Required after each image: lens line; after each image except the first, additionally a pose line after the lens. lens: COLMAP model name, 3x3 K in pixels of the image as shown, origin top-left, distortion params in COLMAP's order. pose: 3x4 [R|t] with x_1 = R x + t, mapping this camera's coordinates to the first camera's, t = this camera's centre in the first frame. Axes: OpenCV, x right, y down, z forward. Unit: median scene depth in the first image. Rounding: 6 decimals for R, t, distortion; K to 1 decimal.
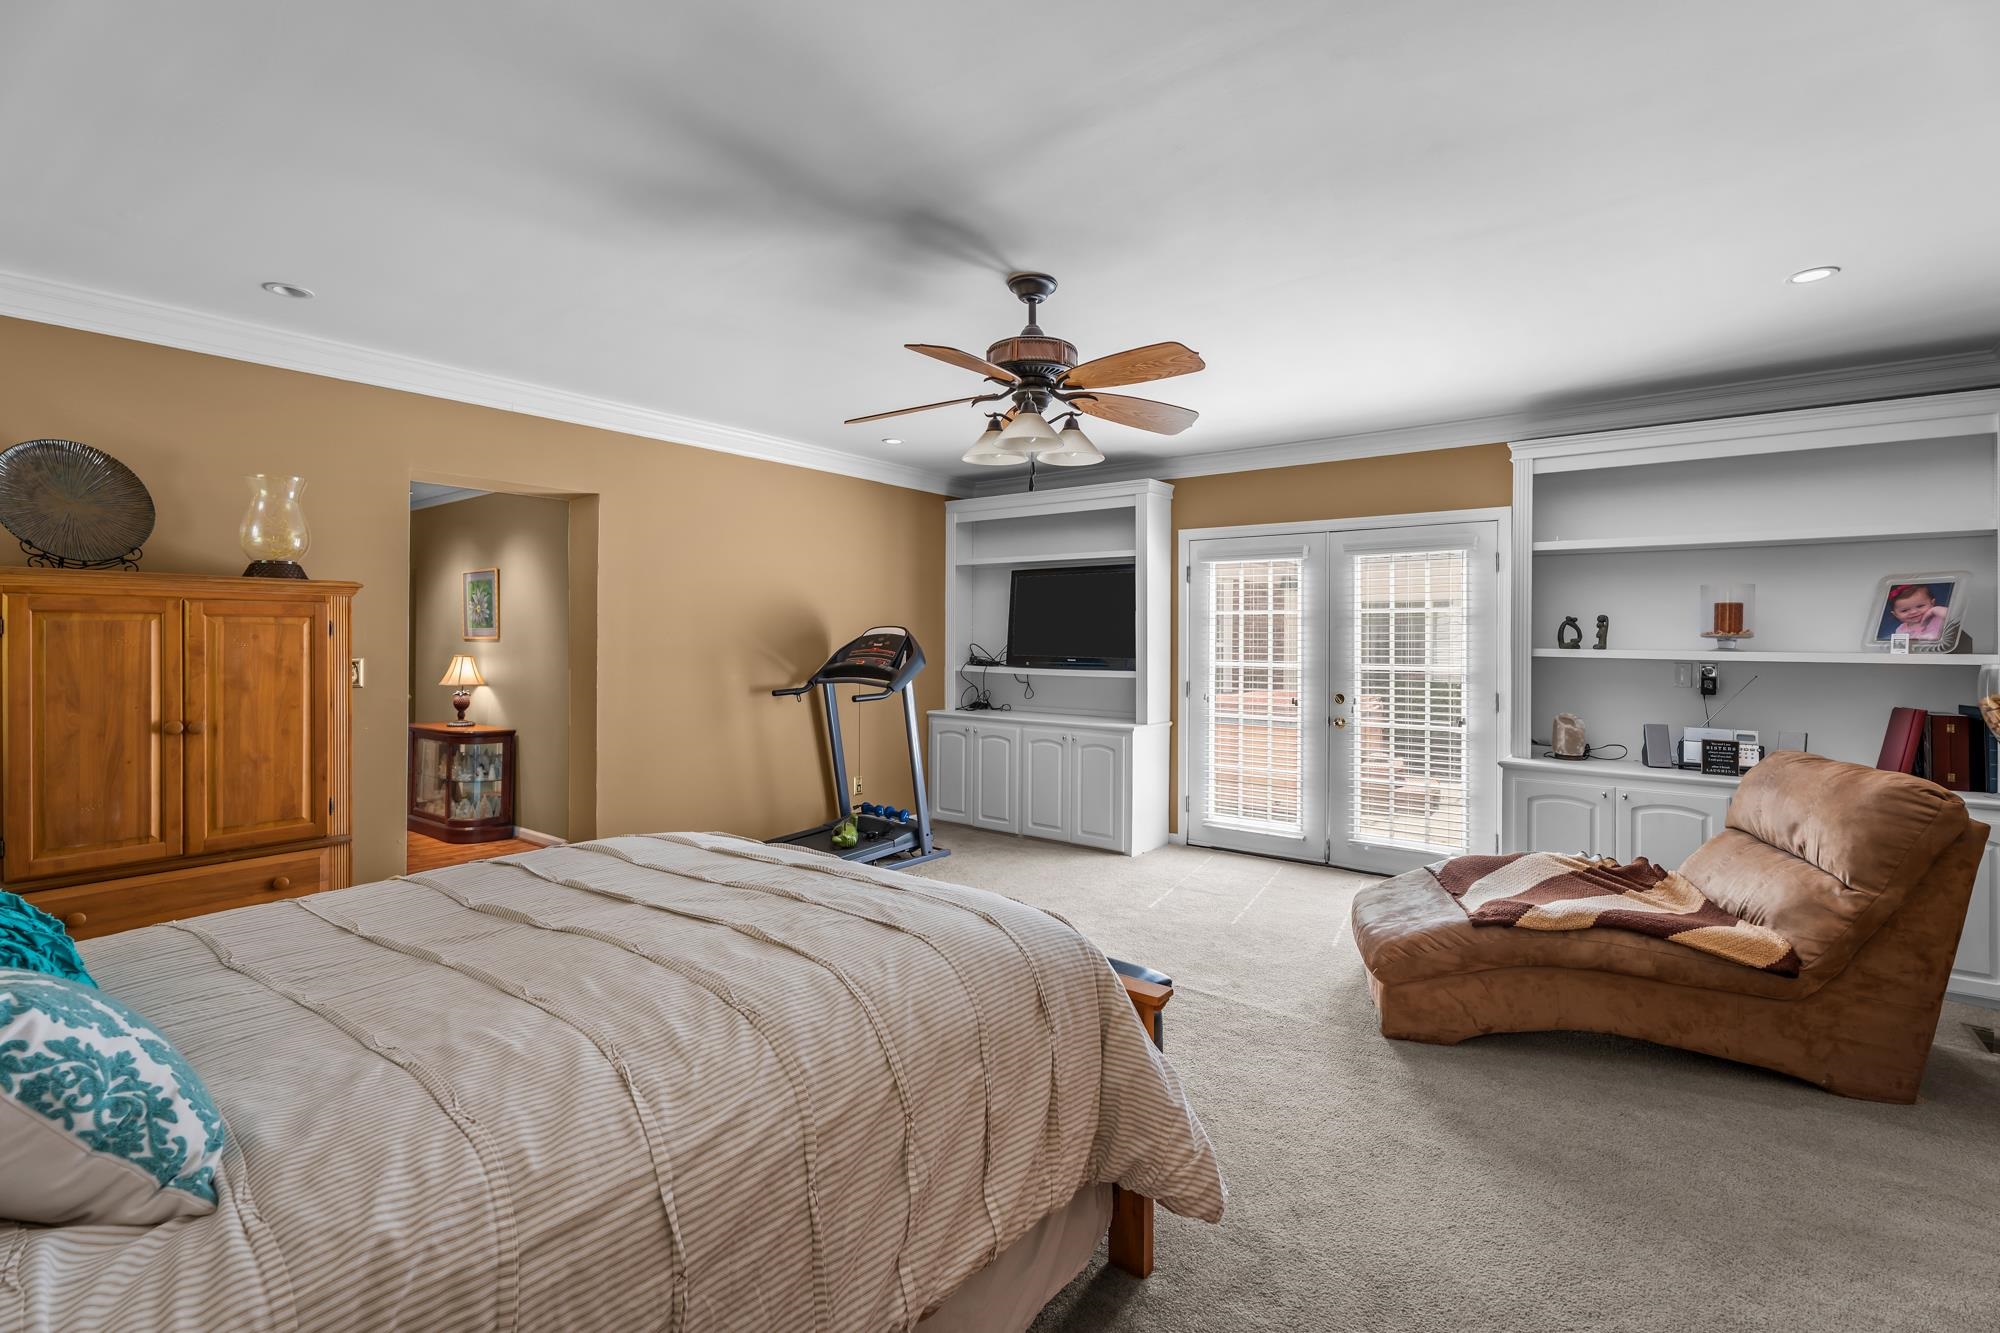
lens RADIAL K [[894.1, 0, 1006.2], [0, 894.1, 636.8], [0, 0, 1]] dist [0.002989, -0.000519]
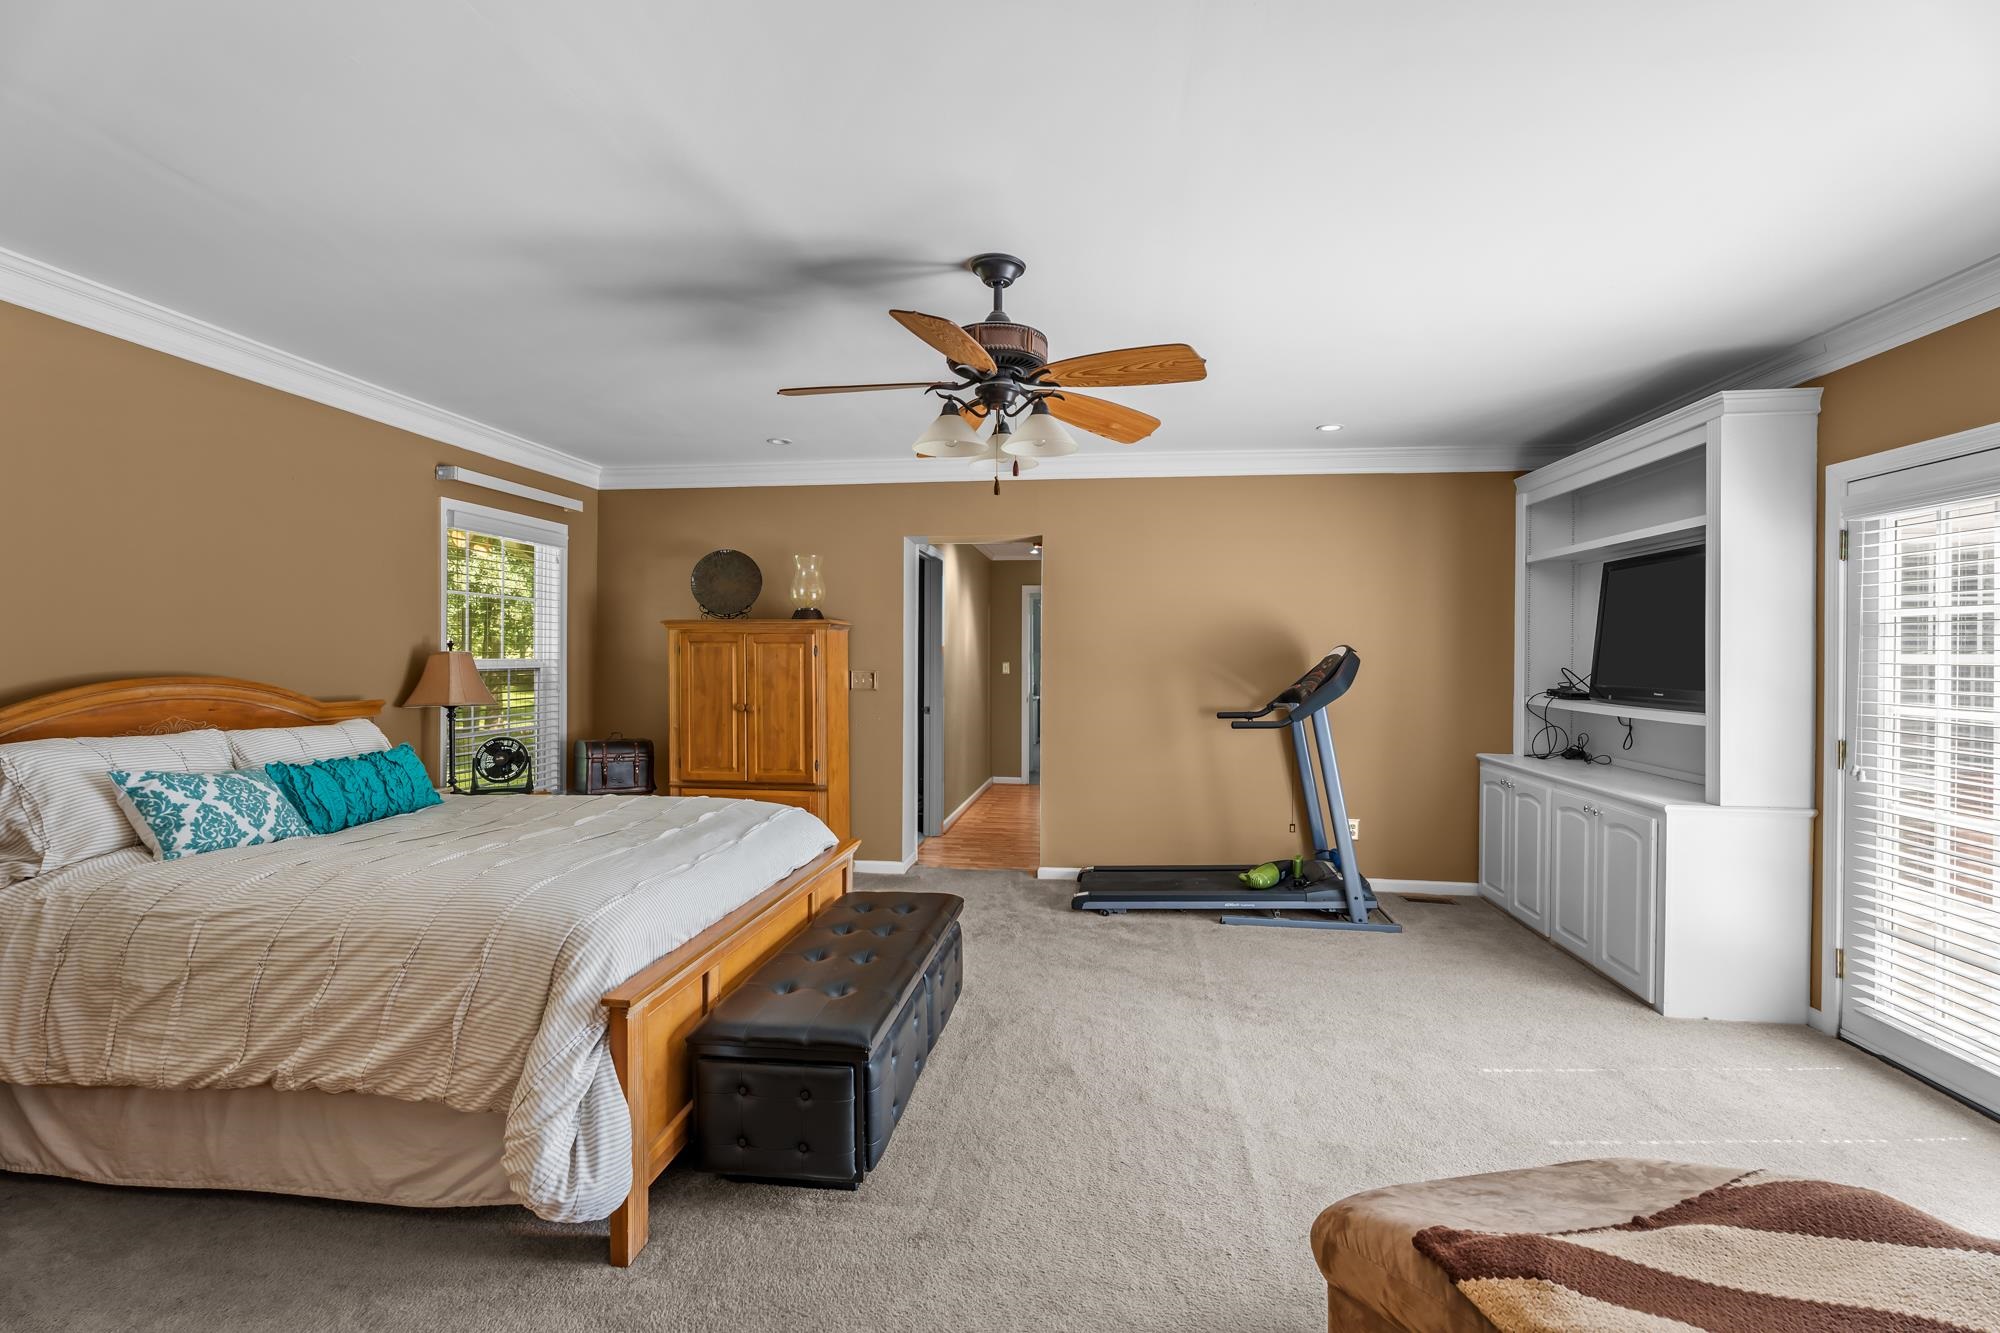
lens RADIAL K [[894.1, 0, 1005.1], [0, 894.1, 664.3], [0, 0, 1]] dist [0.002989, -0.000519]
pose [[0.504217, 0.008443, -0.863536, 0.461781], [-0.003475, 0.999964, 0.007748, 0.000919], [0.863570, -0.000906, 0.504228, 0.310817]]
